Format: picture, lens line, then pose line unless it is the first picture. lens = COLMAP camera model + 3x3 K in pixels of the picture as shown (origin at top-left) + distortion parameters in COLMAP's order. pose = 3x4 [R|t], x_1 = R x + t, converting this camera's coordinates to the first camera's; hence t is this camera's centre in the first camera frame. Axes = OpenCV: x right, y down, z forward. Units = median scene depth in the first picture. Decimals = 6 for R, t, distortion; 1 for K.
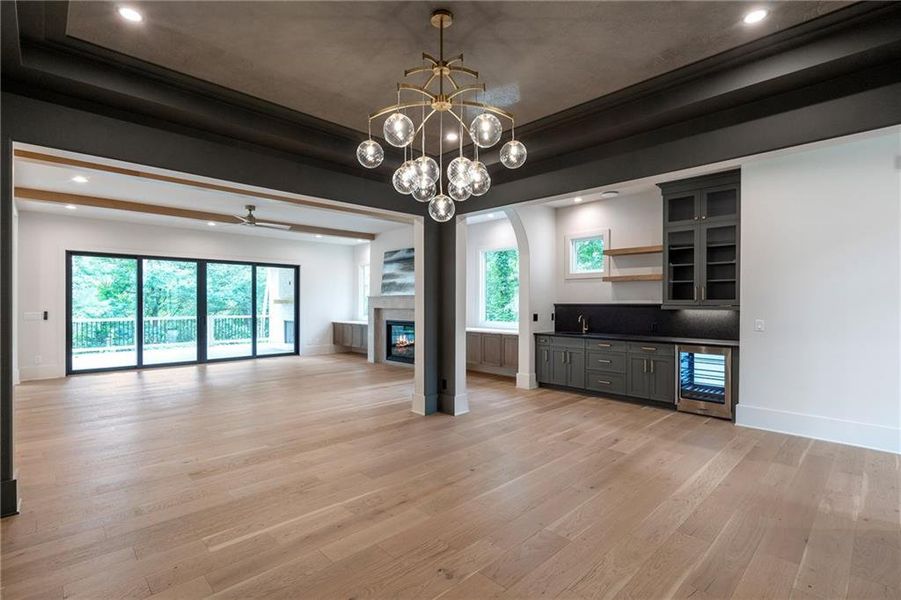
lens RADIAL K [[414.4, 0, 450.2], [0, 414.4, 303.9], [0, 0, 1]] dist [-0.000499, 0.000283]
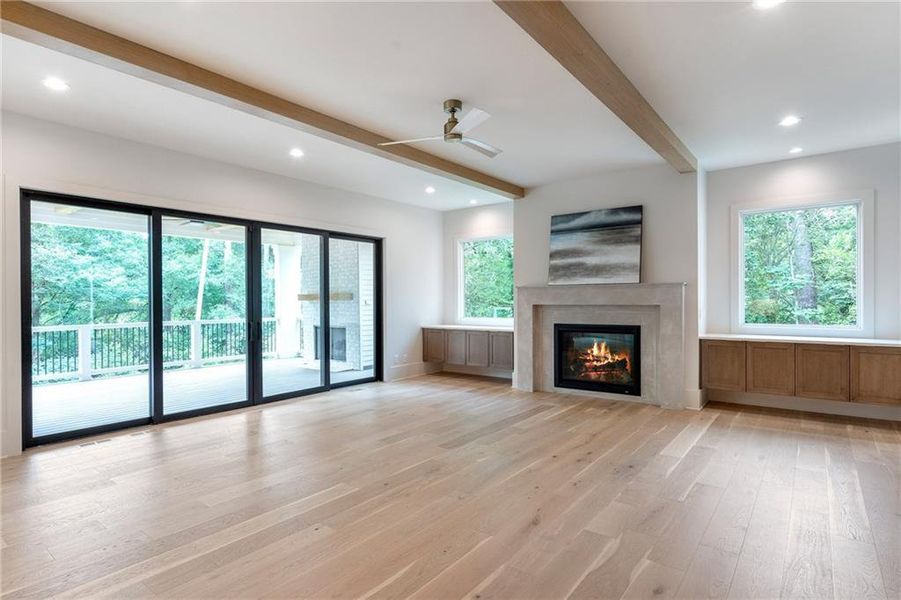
lens RADIAL K [[471.1, 0, 448.5], [0, 471.1, 301.8], [0, 0, 1]] dist [-0.000259, 0.000122]
pose [[0.989956, -0.007407, 0.141185, -0.415856], [0.007379, 0.999973, 0.000718, 0.003962], [-0.141186, 0.000332, 0.989983, 0.315442]]
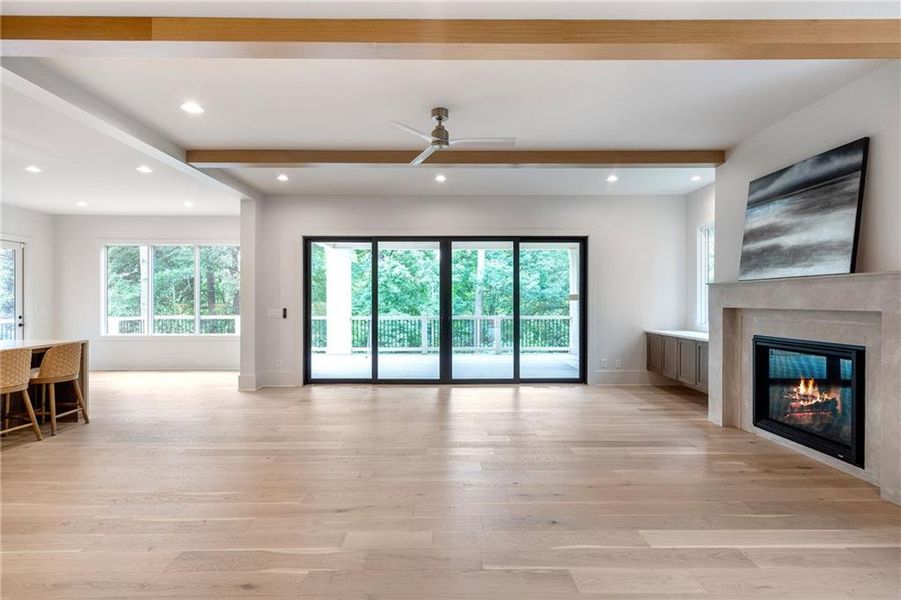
lens RADIAL K [[453.9, 0, 453.1], [0, 453.9, 301.6], [0, 0, 1]] dist [-0.000767, 0.000143]
pose [[0.726767, -0.000295, -0.686884, -0.055783], [-0.000790, 0.999999, -0.001265, 0.003973], [0.686883, 0.001462, 0.726766, 0.433047]]
